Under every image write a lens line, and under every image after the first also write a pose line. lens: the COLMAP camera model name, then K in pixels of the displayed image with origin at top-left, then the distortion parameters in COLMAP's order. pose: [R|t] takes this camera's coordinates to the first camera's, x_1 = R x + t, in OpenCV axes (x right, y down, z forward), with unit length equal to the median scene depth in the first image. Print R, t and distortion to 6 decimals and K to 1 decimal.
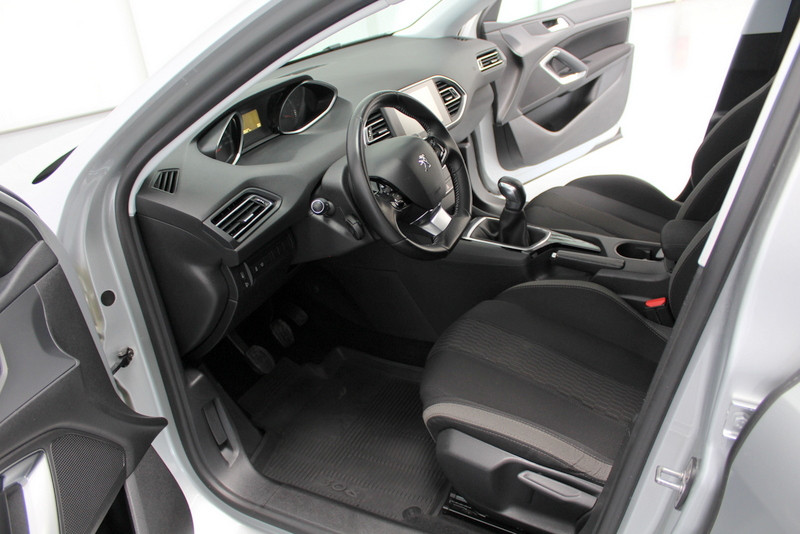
lens RADIAL K [[652.0, 0, 400.0], [0, 652.0, 267.0], [0, 0, 1]] dist [-0.114000, 0.004439]
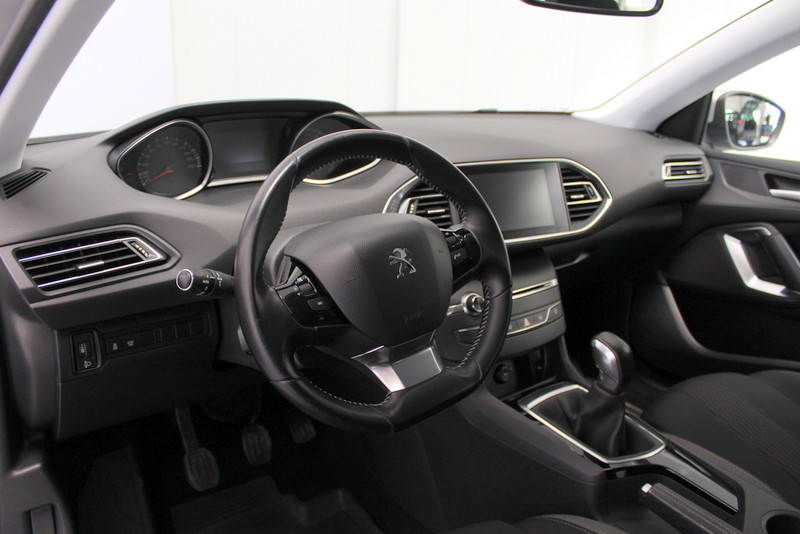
lens RADIAL K [[652.0, 0, 400.0], [0, 652.0, 267.0], [0, 0, 1]] dist [-0.114000, 0.004439]
pose [[0.892171, 0.265708, -0.365280, 0.177319], [-0.316775, 0.944536, -0.086637, -0.077536], [0.322000, 0.193007, 0.926857, 0.342396]]
